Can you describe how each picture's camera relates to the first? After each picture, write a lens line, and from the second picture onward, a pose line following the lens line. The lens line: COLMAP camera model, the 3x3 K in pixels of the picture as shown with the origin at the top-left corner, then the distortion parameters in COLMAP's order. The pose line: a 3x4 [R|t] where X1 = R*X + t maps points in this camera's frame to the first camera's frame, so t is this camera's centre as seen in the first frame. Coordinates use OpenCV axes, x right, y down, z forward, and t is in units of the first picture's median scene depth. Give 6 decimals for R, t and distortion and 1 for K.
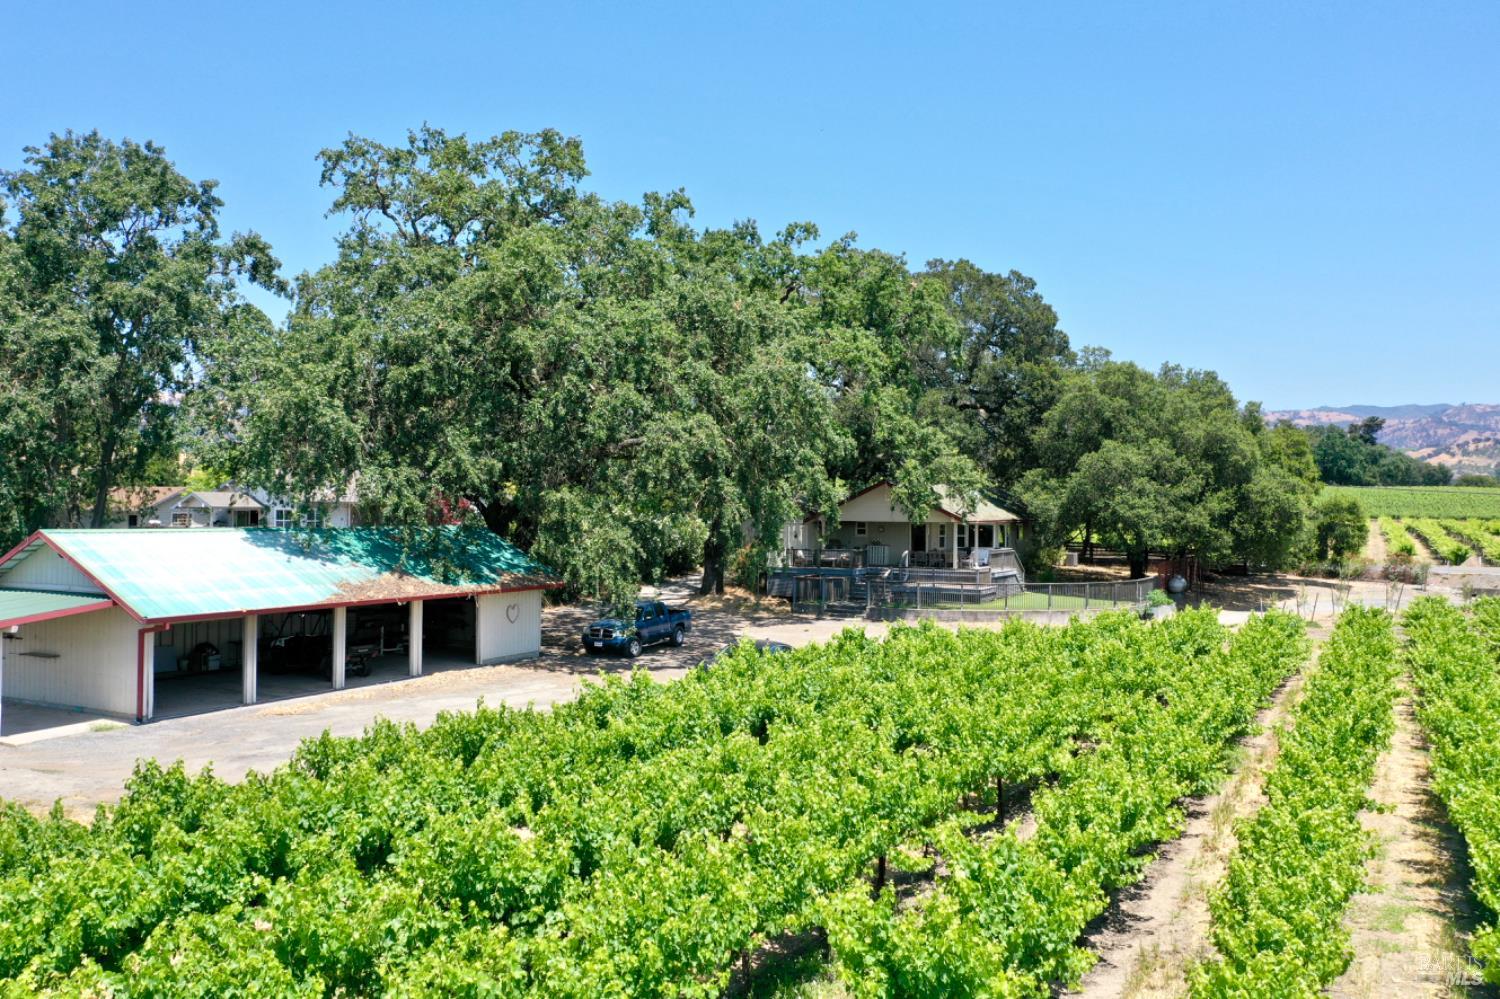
lens RADIAL K [[1204.1, 0, 741.1], [0, 1204.1, 491.7], [0, 0, 1]] dist [0.006312, -0.004919]
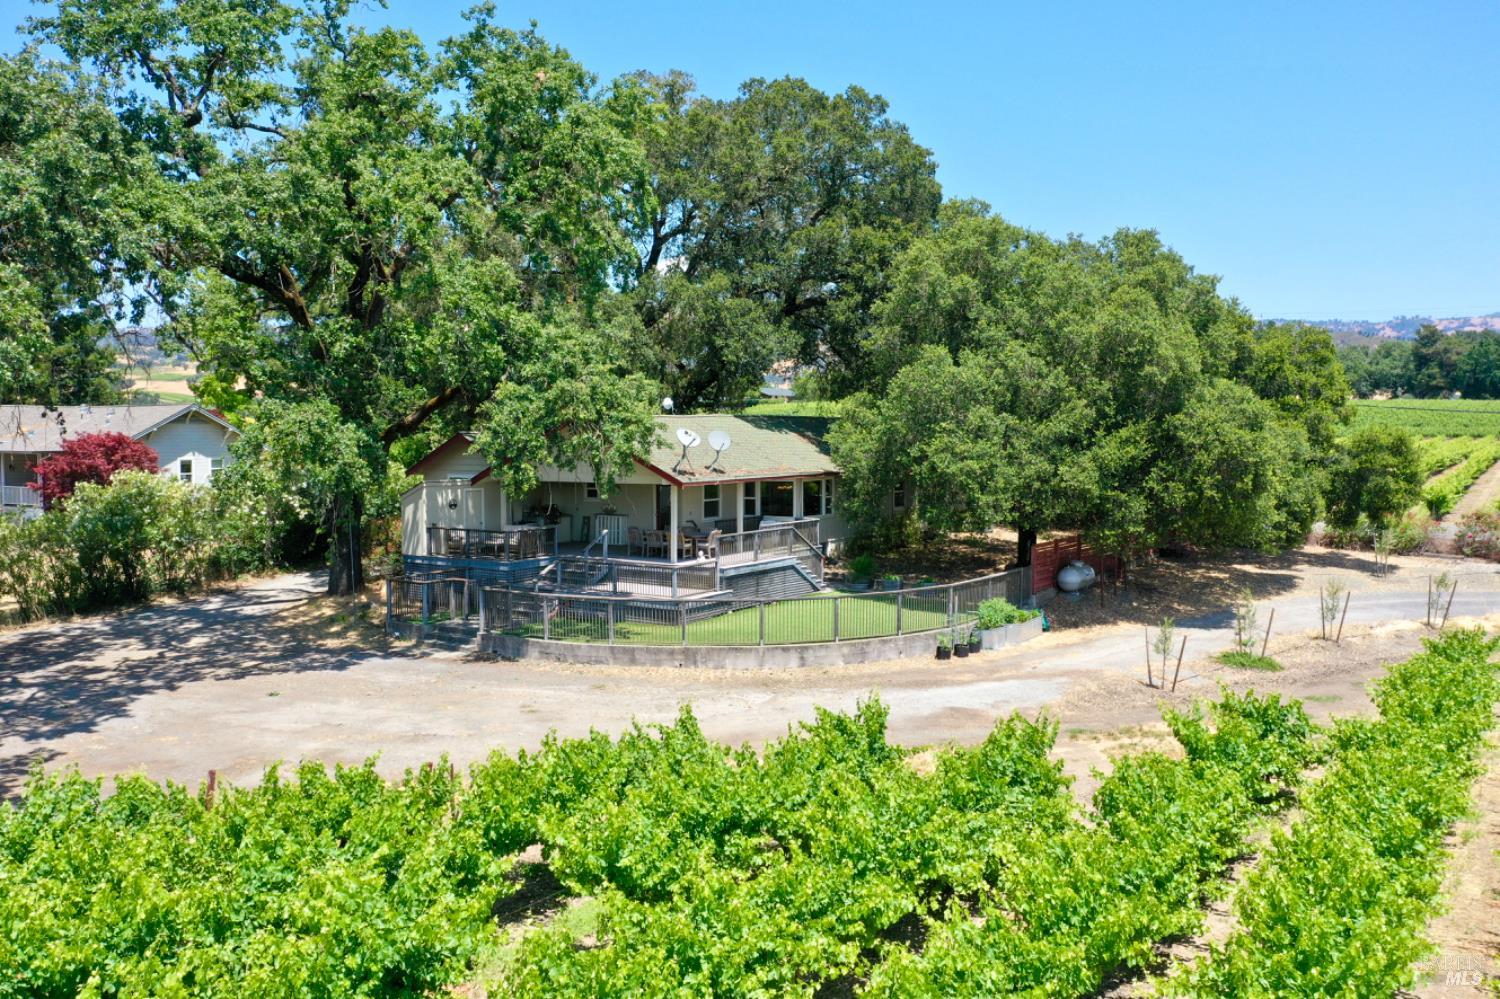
lens RADIAL K [[1204.1, 0, 736.4], [0, 1204.1, 502.1], [0, 0, 1]] dist [0.006312, -0.004919]
pose [[0.993847, -0.005952, -0.110603, 0.278225], [0.013941, 0.997337, 0.071592, -0.009034], [0.109883, -0.072693, 0.991283, 0.397941]]
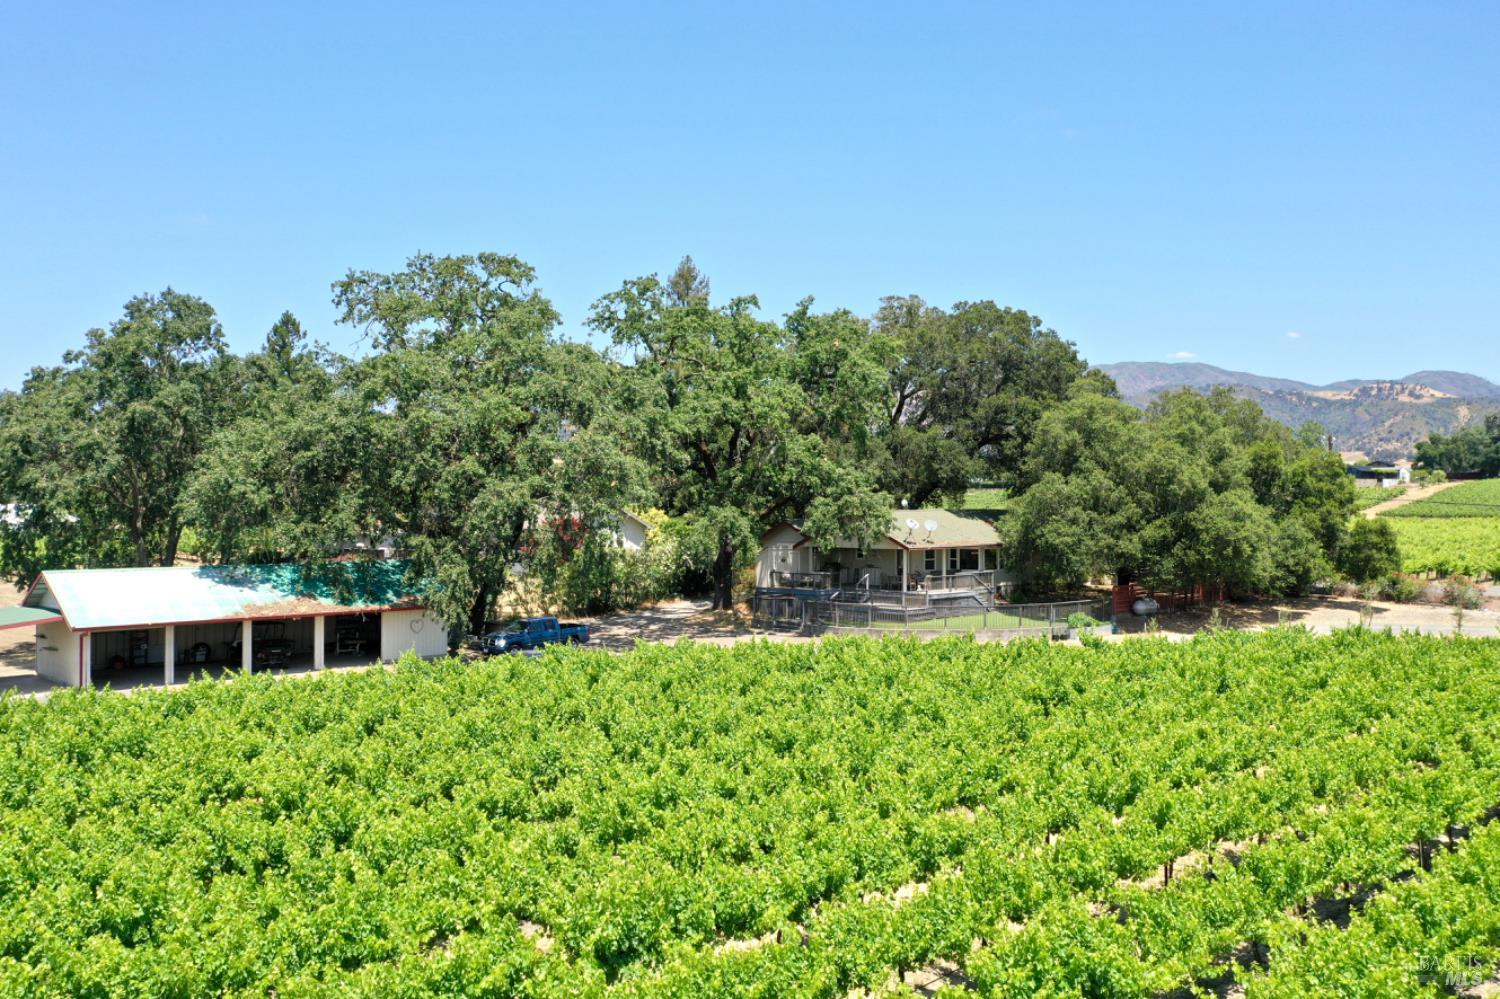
lens RADIAL K [[1204.1, 0, 746.4], [0, 1204.1, 505.2], [0, 0, 1]] dist [0.006312, -0.004919]
pose [[0.948753, -0.011383, -0.315812, 0.394386], [0.014378, 0.999871, 0.007154, -0.025797], [0.315690, -0.011328, 0.948795, -0.110636]]
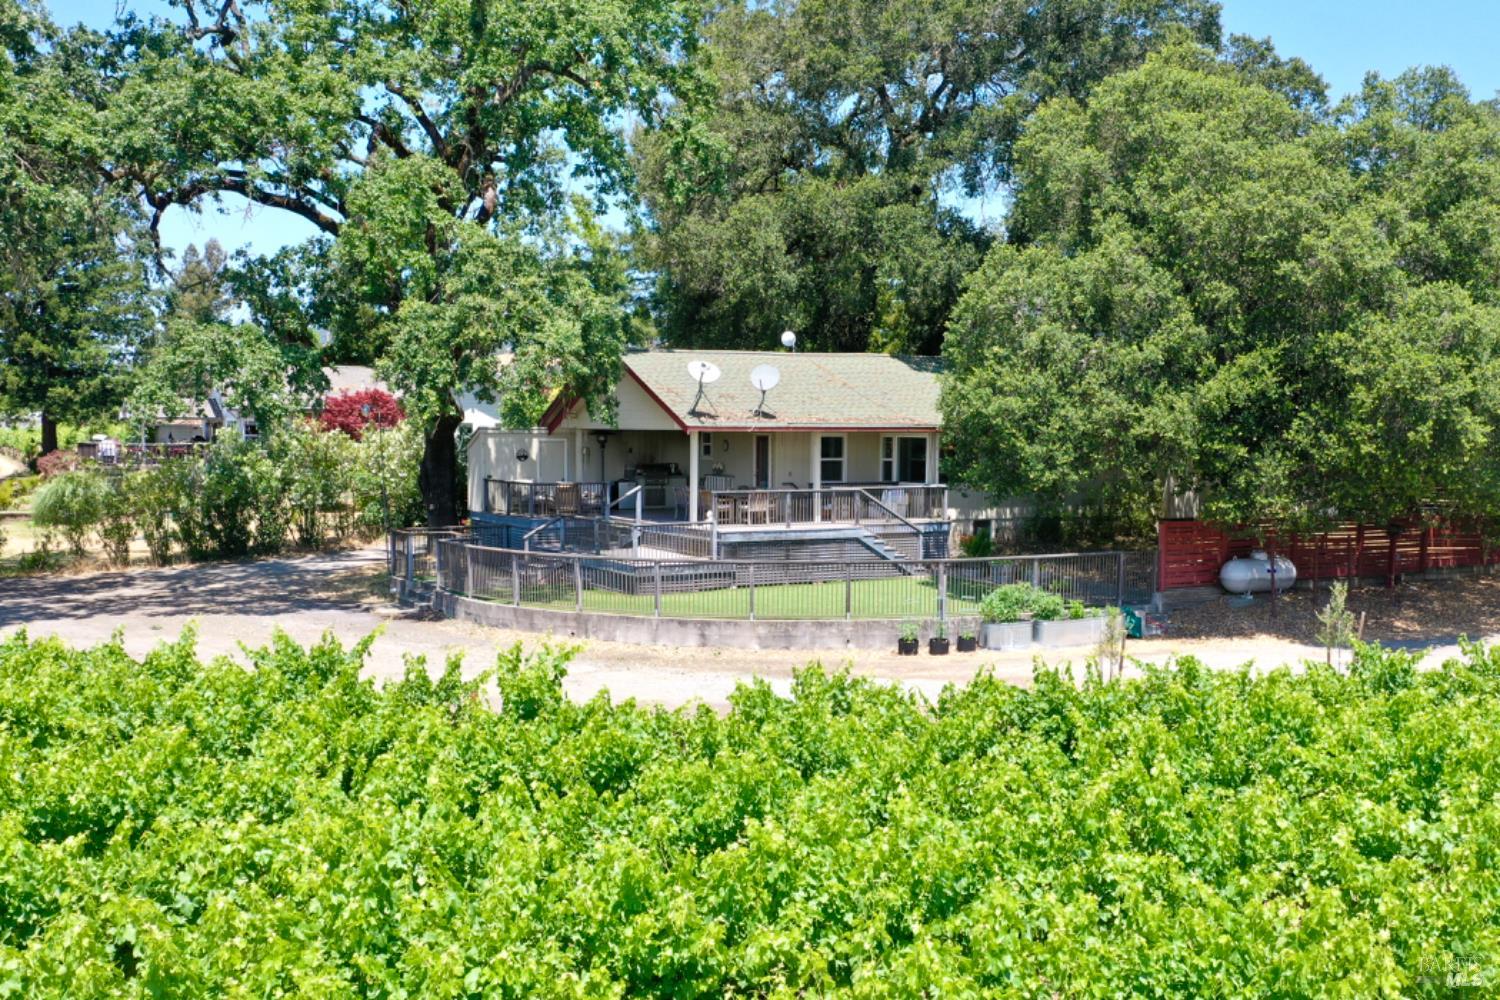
lens RADIAL K [[1508.7, 0, 782.9], [0, 1508.7, 578.9], [0, 0, 1]] dist [-0.024704, 0.000000]
pose [[0.852348, 0.048911, -0.520683, 0.540091], [0.008685, 0.994156, 0.107604, 0.019998], [0.522903, -0.096239, 0.846942, 0.484166]]
